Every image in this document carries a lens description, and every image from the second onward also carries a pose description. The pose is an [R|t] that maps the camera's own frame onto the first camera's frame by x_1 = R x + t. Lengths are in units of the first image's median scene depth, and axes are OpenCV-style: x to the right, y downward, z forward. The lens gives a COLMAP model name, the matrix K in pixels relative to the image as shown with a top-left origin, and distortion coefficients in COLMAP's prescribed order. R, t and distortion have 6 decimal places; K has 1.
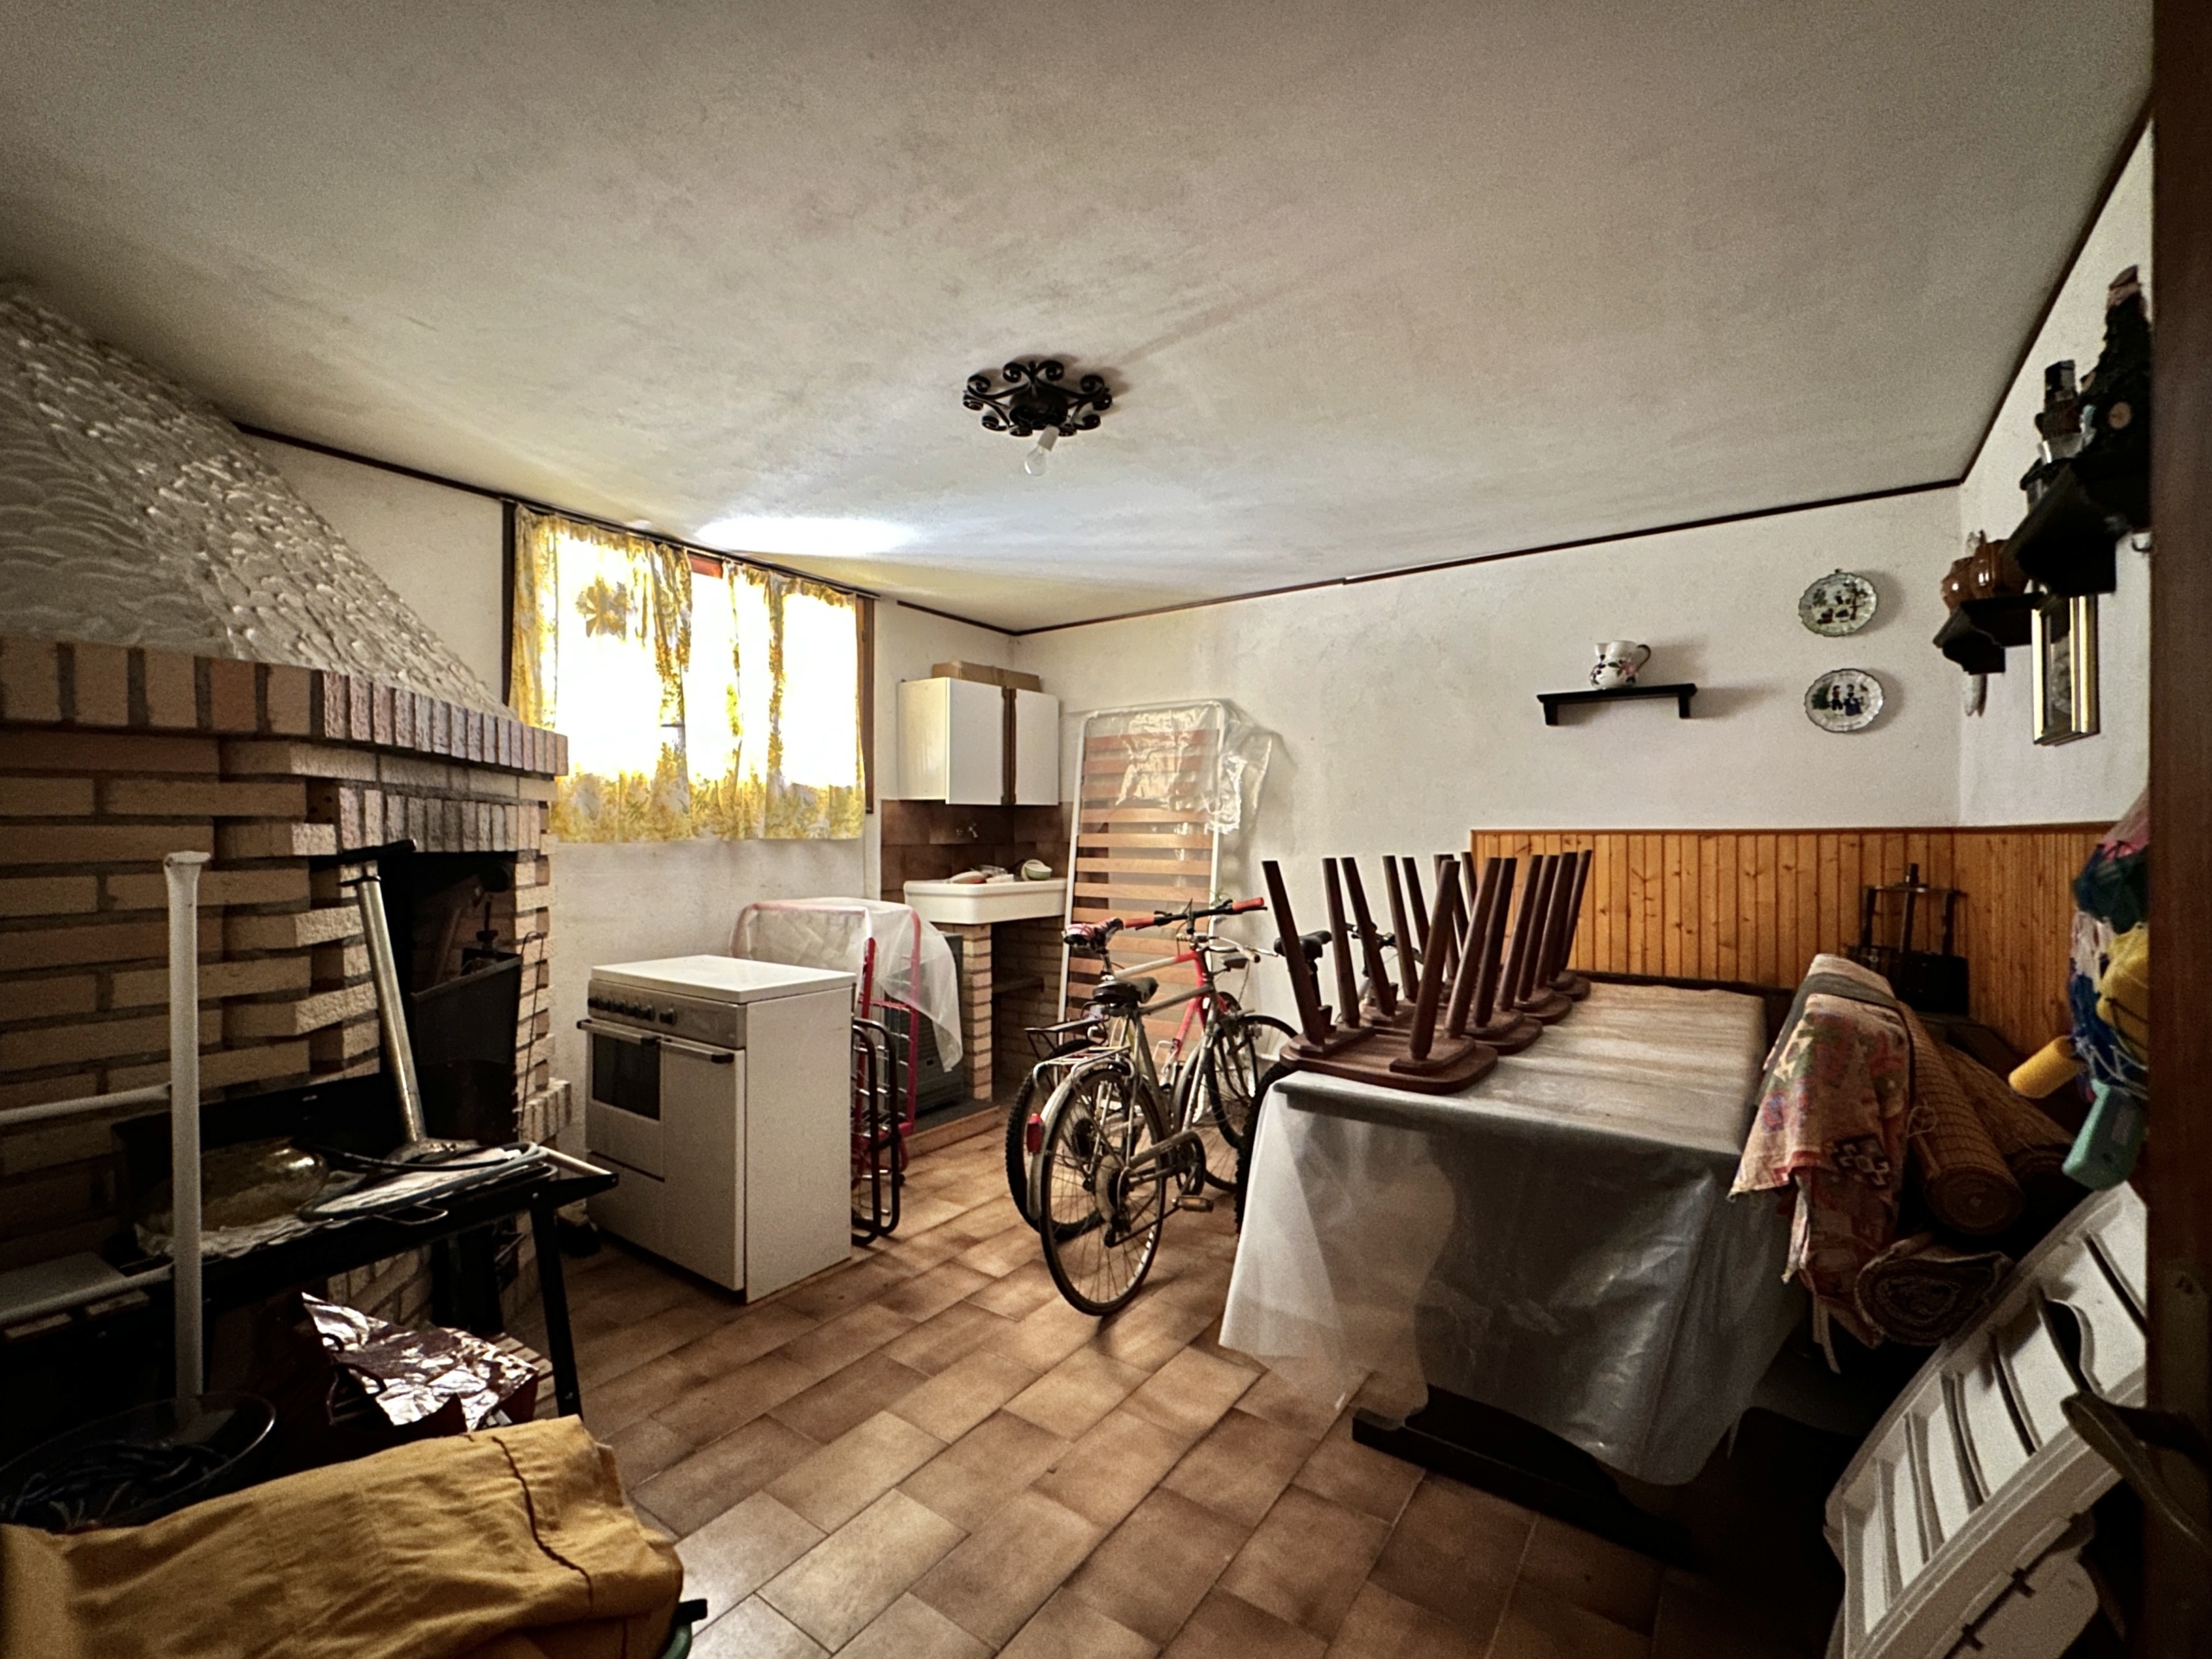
lens RADIAL K [[948.2, 0, 1118.2], [0, 948.2, 836.0], [0, 0, 1]] dist [-0.000953, 0.000061]
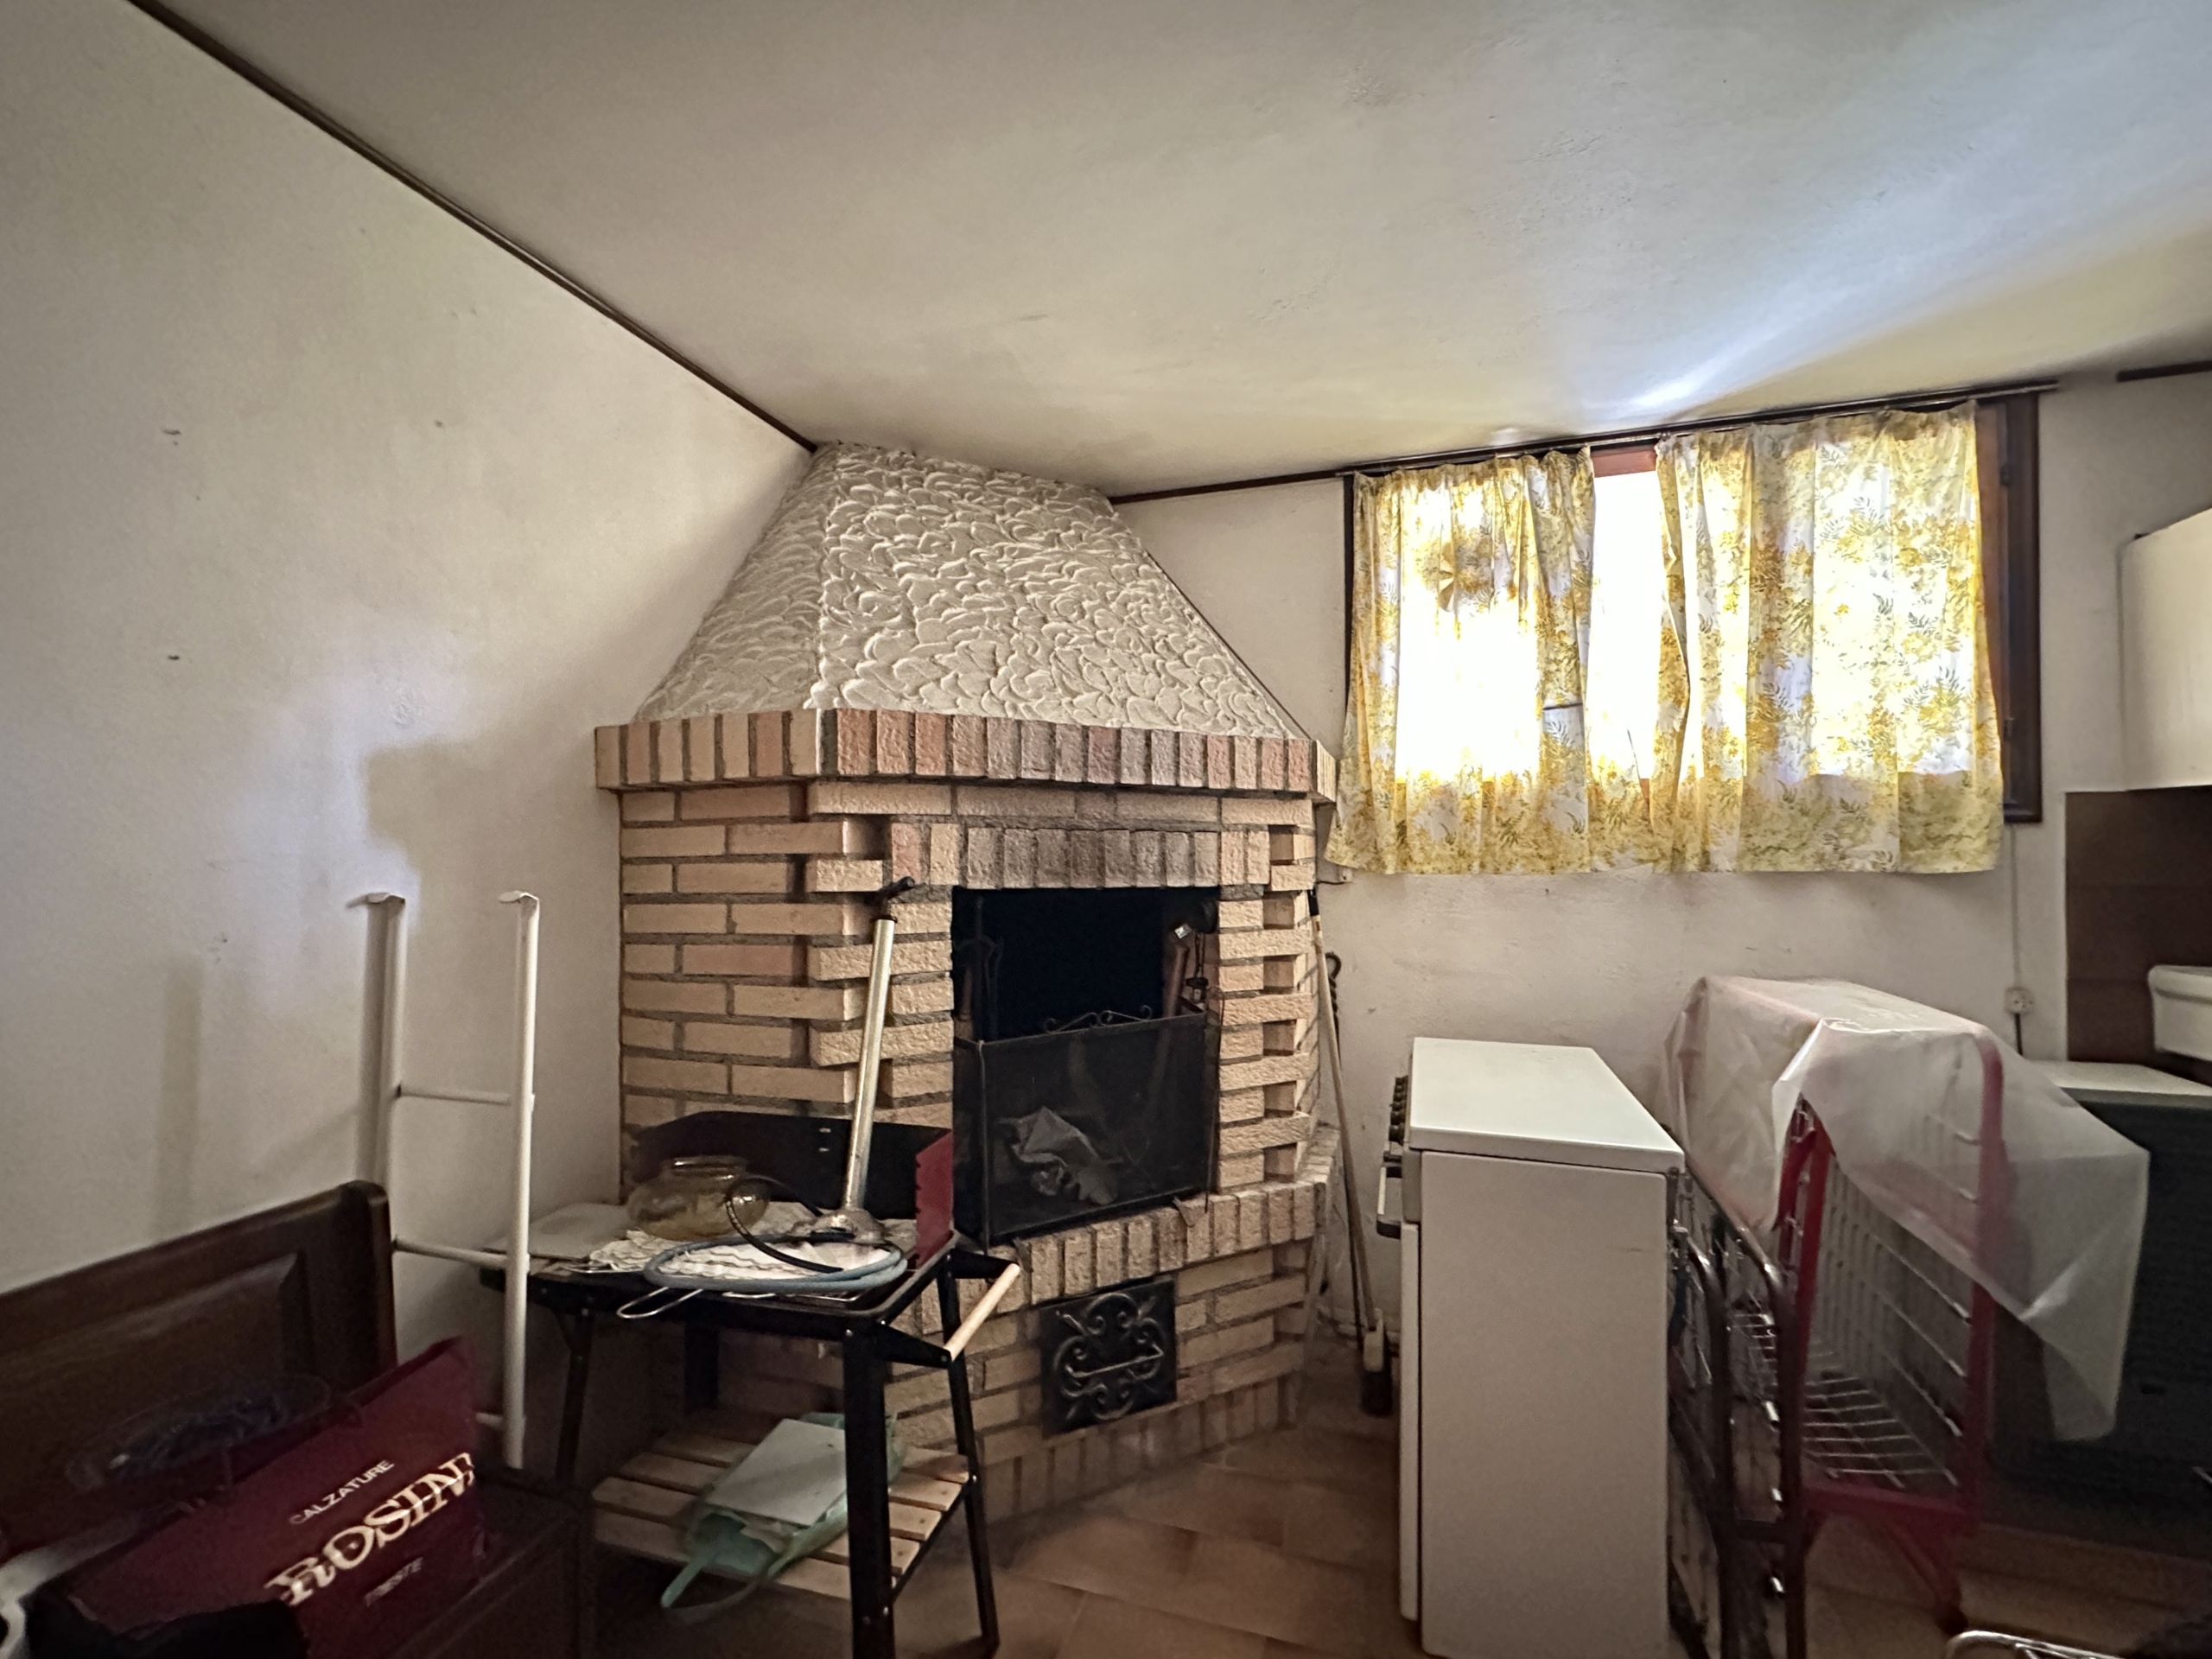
lens RADIAL K [[948.2, 0, 1118.2], [0, 948.2, 836.0], [0, 0, 1]] dist [-0.000953, 0.000061]
pose [[0.278679, -0.012590, -0.960302, 0.111886], [0.000438, 0.999916, -0.012982, -0.013704], [0.960384, 0.003198, 0.278661, 0.525813]]
